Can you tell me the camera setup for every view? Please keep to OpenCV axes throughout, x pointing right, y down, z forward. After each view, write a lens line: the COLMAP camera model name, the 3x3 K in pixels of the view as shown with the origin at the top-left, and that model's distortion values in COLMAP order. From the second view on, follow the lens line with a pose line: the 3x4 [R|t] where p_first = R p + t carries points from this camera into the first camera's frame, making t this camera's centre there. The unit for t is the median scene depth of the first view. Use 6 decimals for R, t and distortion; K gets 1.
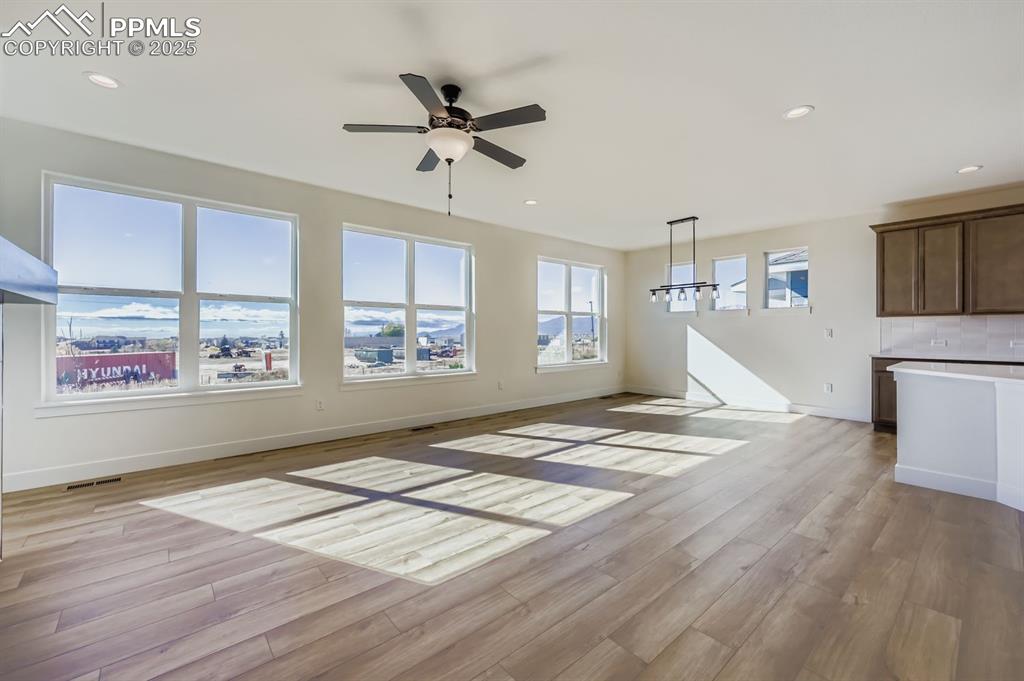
lens RADIAL K [[417.9, 0, 507.9], [0, 417.9, 342.1], [0, 0, 1]] dist [0.004347, 0.000298]
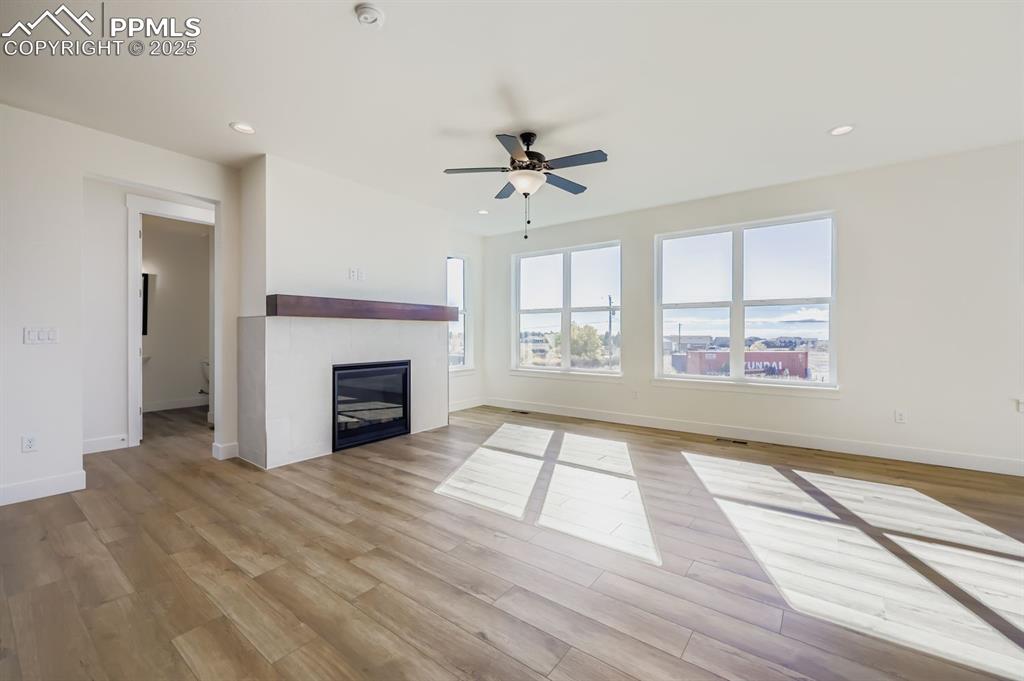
lens RADIAL K [[414.6, 0, 522.6], [0, 414.6, 337.9], [0, 0, 1]] dist [-0.003061, -0.000099]
pose [[0.228838, 0.010353, -0.973410, 0.566402], [-0.023265, 0.999716, 0.005163, -0.006181], [0.973187, 0.021465, 0.229014, 0.380594]]
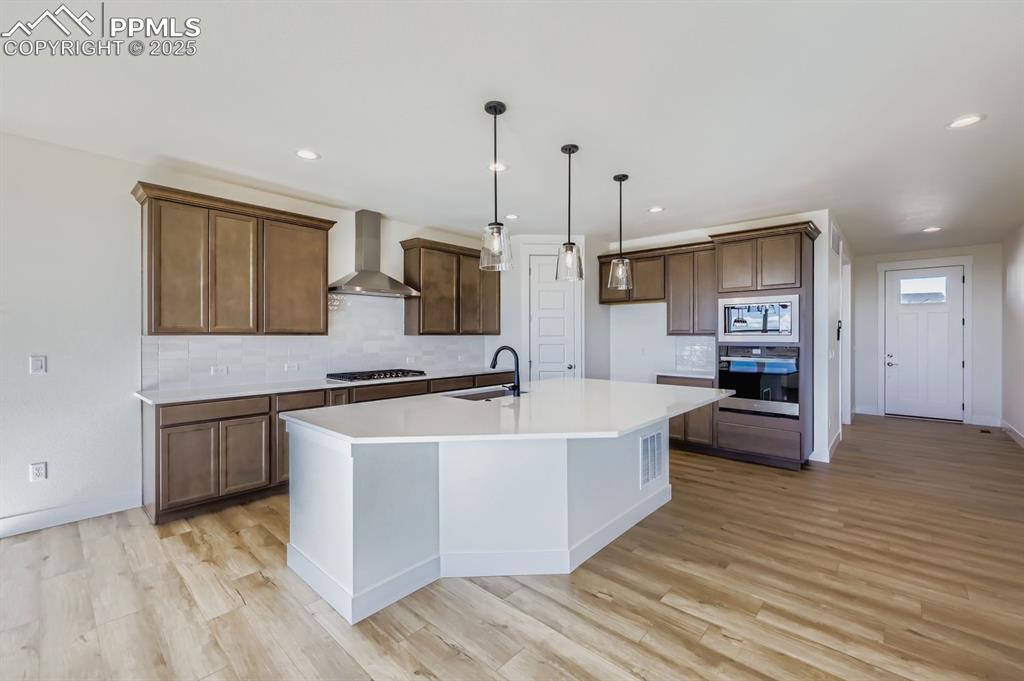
lens RADIAL K [[419.9, 0, 510.8], [0, 419.9, 334.0], [0, 0, 1]] dist [-0.000820, -0.000104]
pose [[-0.139766, 0.001703, 0.990183, 0.206973], [0.023135, 0.999731, 0.001546, -0.051637], [-0.989914, 0.023124, -0.139768, 0.578941]]
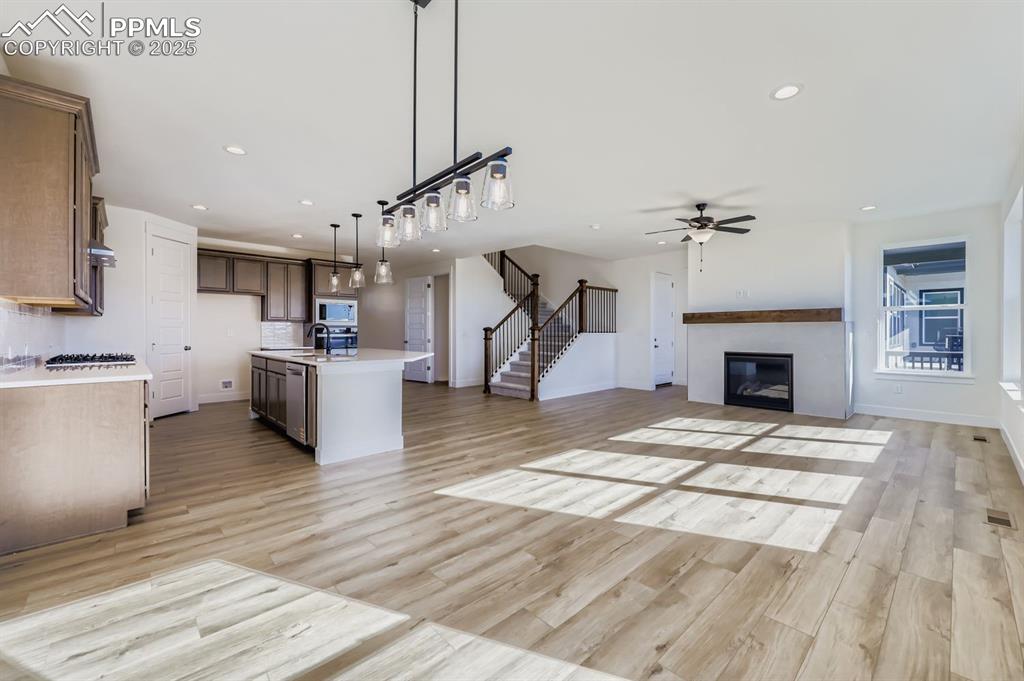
lens RADIAL K [[419.9, 0, 510.8], [0, 419.9, 334.0], [0, 0, 1]] dist [-0.000820, -0.000104]
pose [[-0.998934, -0.000439, -0.046170, 0.442452], [-0.001803, 0.999563, 0.029509, -0.036248], [0.046137, 0.029561, -0.998498, 1.550010]]
